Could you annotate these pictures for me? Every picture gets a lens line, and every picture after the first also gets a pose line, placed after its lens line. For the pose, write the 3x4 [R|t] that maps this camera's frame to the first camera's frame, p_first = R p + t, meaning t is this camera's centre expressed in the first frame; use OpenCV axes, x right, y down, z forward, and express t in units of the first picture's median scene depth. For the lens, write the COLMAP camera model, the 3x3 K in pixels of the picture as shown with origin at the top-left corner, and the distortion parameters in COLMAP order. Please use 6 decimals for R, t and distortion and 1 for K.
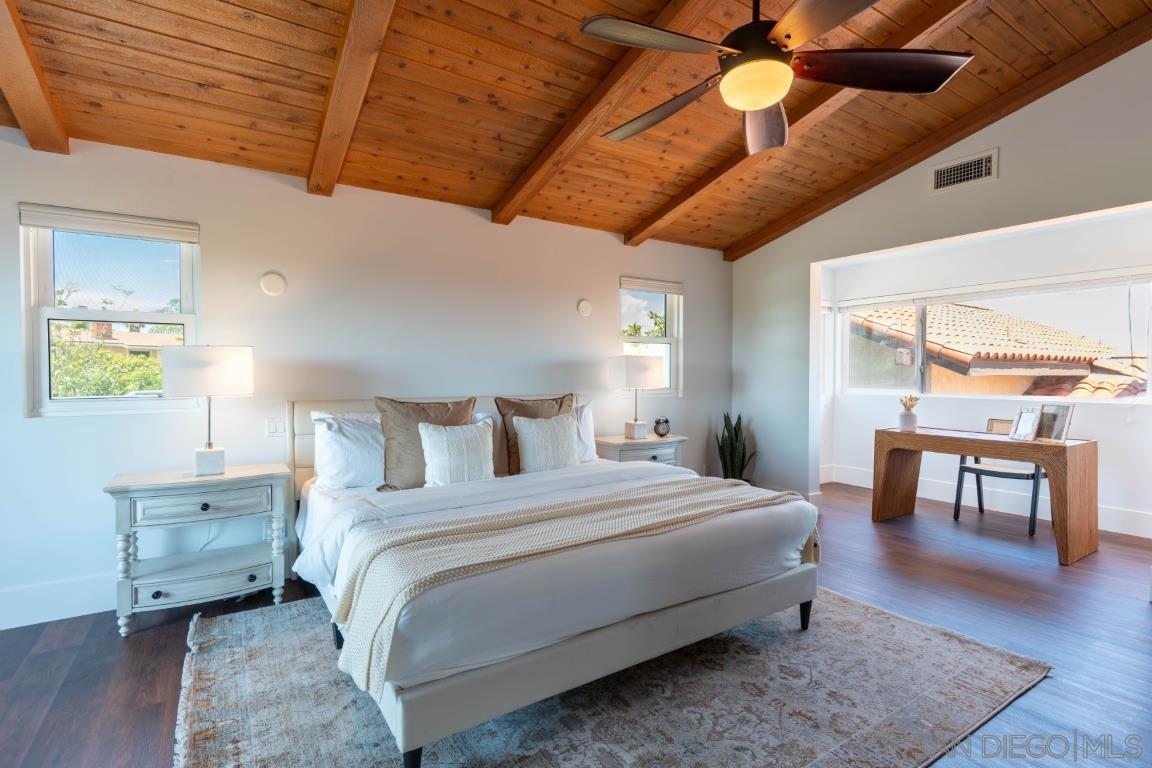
lens RADIAL K [[539.2, 0, 573.4], [0, 539.2, 390.6], [0, 0, 1]] dist [-0.020271, 0.000042]
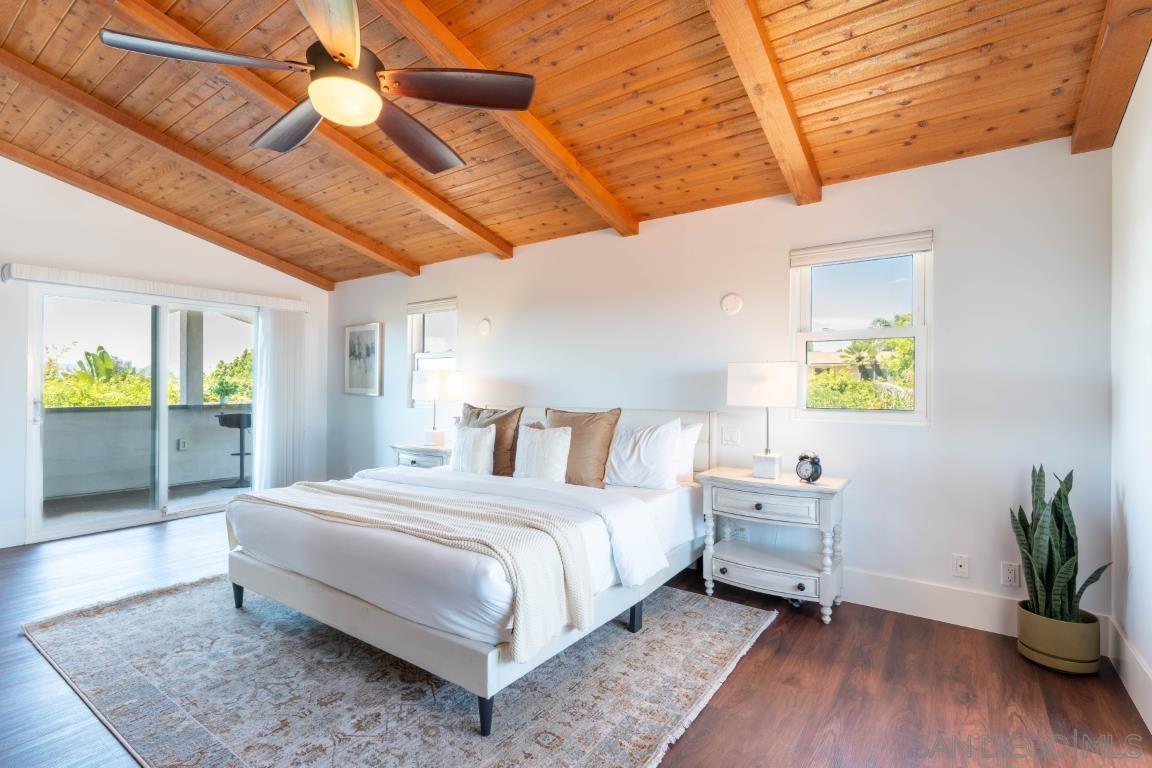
lens RADIAL K [[557.8, 0, 576.0], [0, 557.8, 384.0], [0, 0, 1]] dist [0.016711, -0.000724]
pose [[0.361611, 0.001115, -0.932328, 1.299769], [-0.027647, 0.999572, -0.009527, -0.038743], [0.931919, 0.029222, 0.361488, 0.890059]]
